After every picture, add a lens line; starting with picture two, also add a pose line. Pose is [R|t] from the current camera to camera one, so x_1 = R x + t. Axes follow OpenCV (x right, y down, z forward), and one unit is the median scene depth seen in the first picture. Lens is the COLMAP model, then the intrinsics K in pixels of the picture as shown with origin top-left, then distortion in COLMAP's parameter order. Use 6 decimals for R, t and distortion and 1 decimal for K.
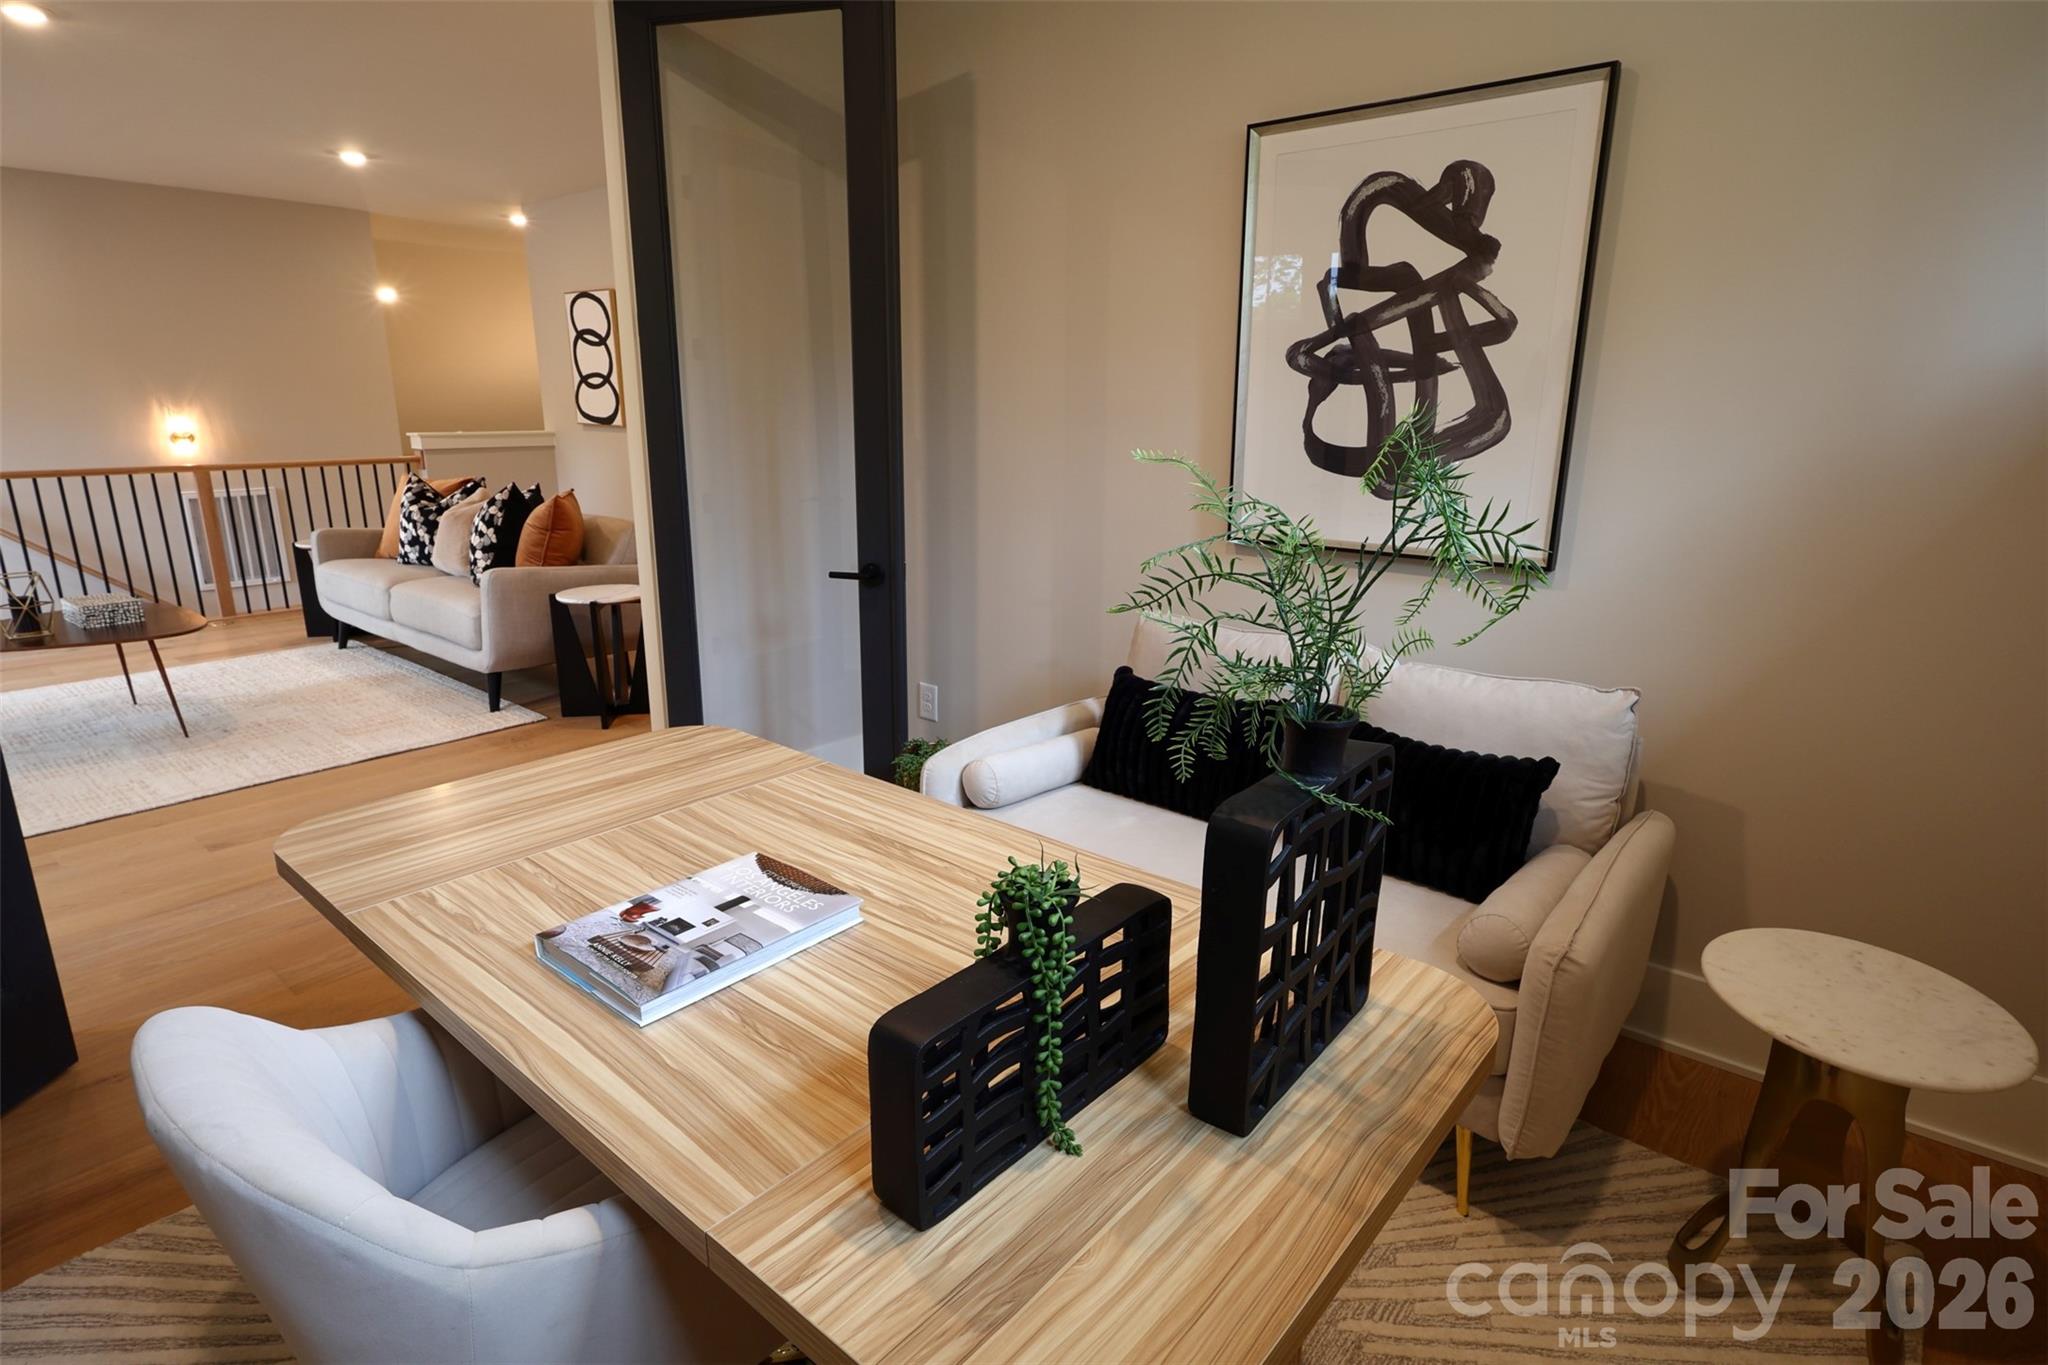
lens RADIAL K [[1065.6, 0, 1029.2], [0, 1065.6, 675.9], [0, 0, 1]] dist [-0.001898, -0.000660]
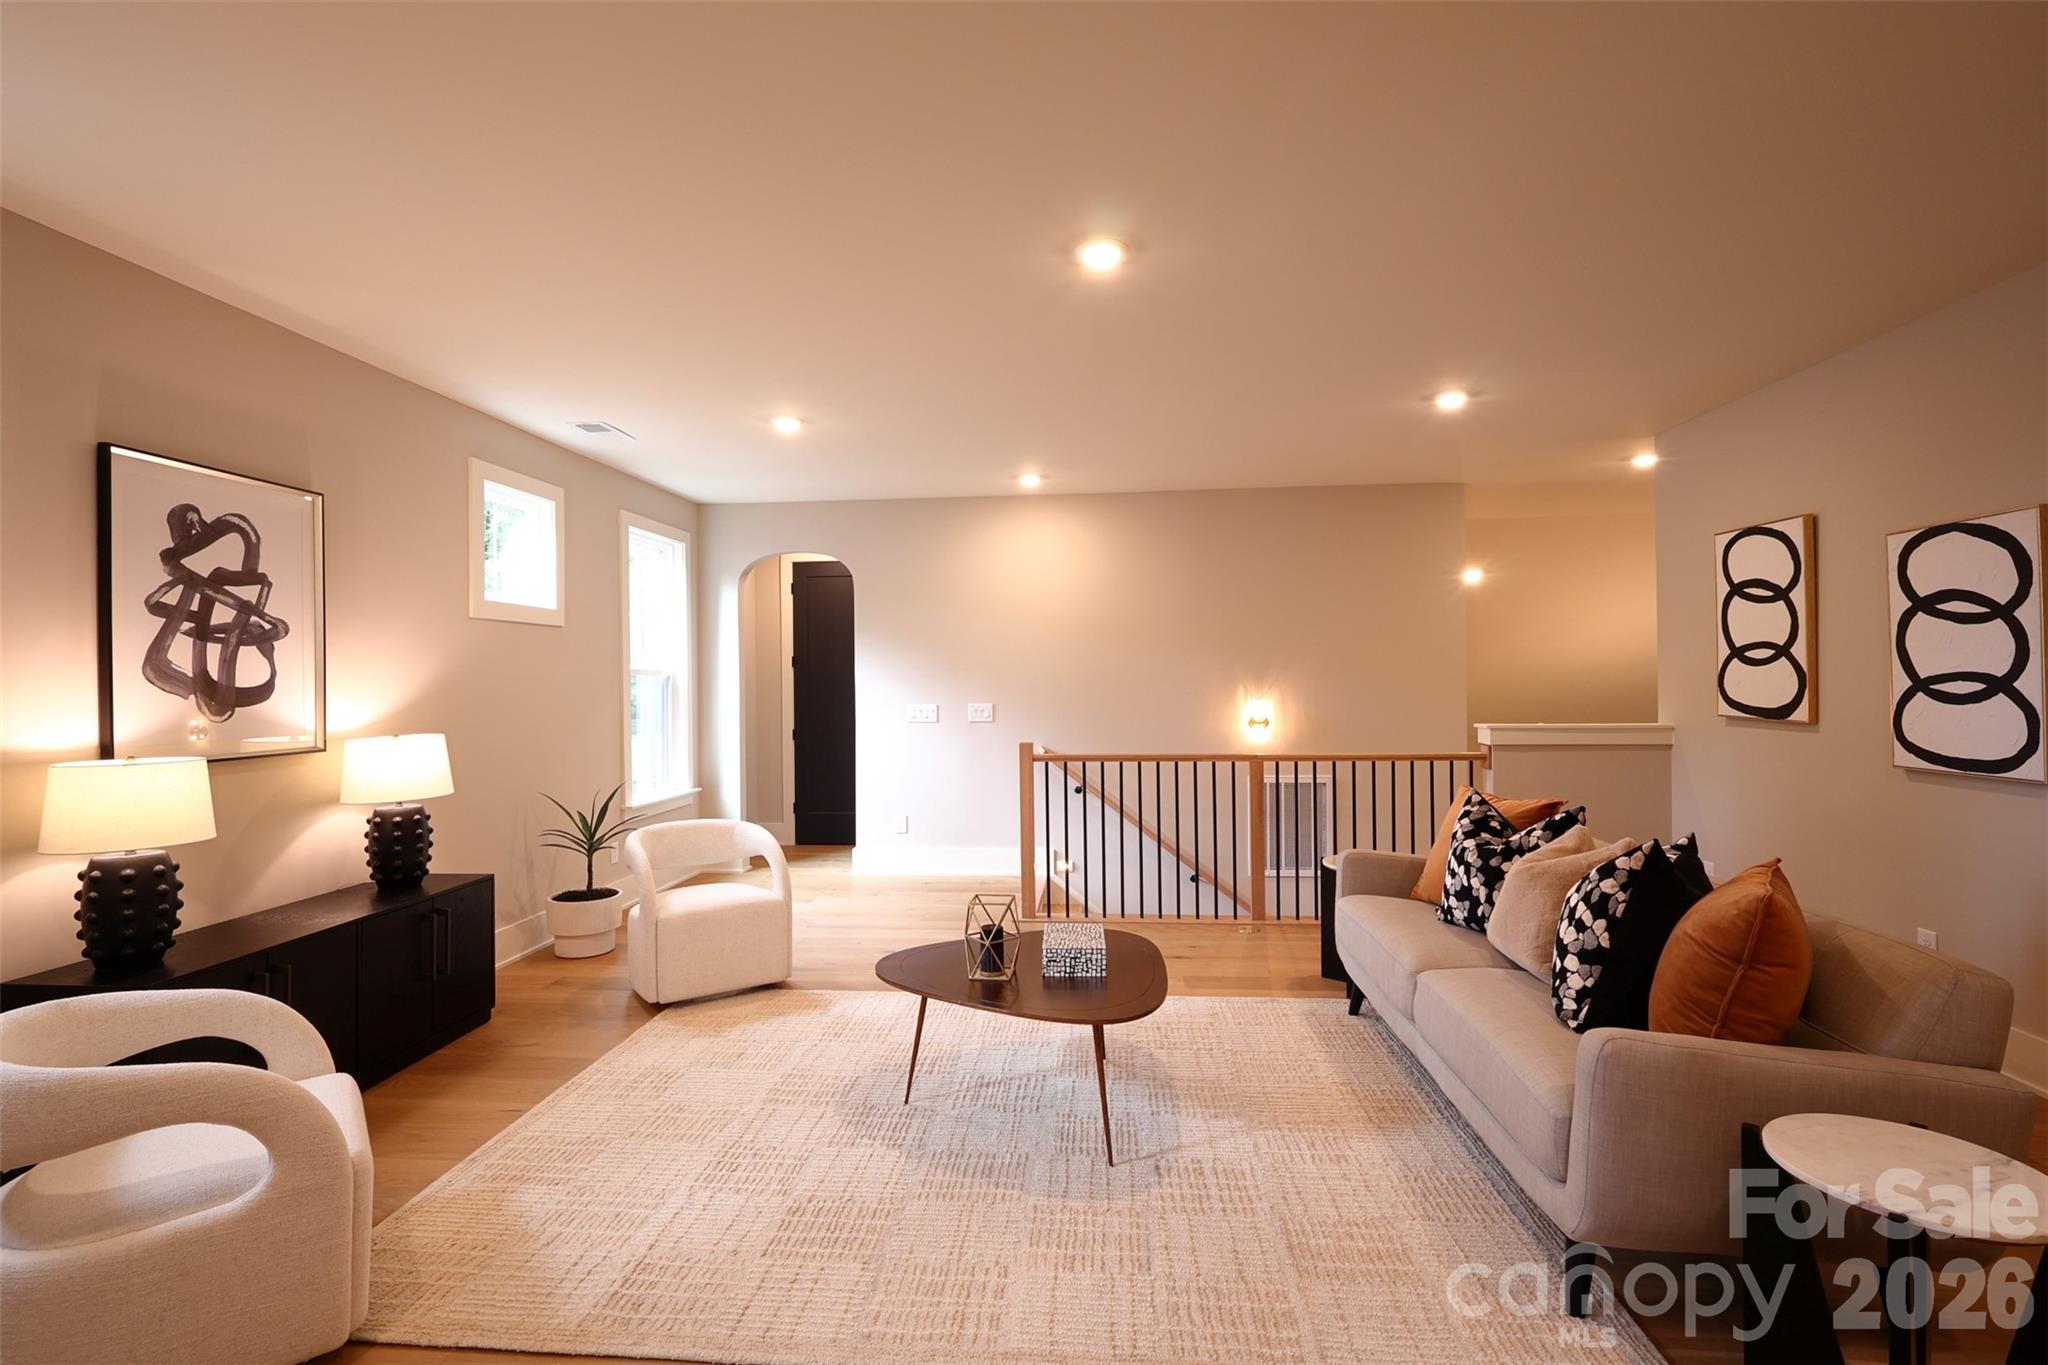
lens RADIAL K [[948.6, 0, 1014.5], [0, 948.6, 680.5], [0, 0, 1]] dist [-0.002736, 0.000358]
pose [[0.563563, -0.012652, -0.825976, -0.244876], [-0.194518, 0.969734, -0.147574, -0.113053], [0.802845, 0.243834, 0.544045, 0.419921]]
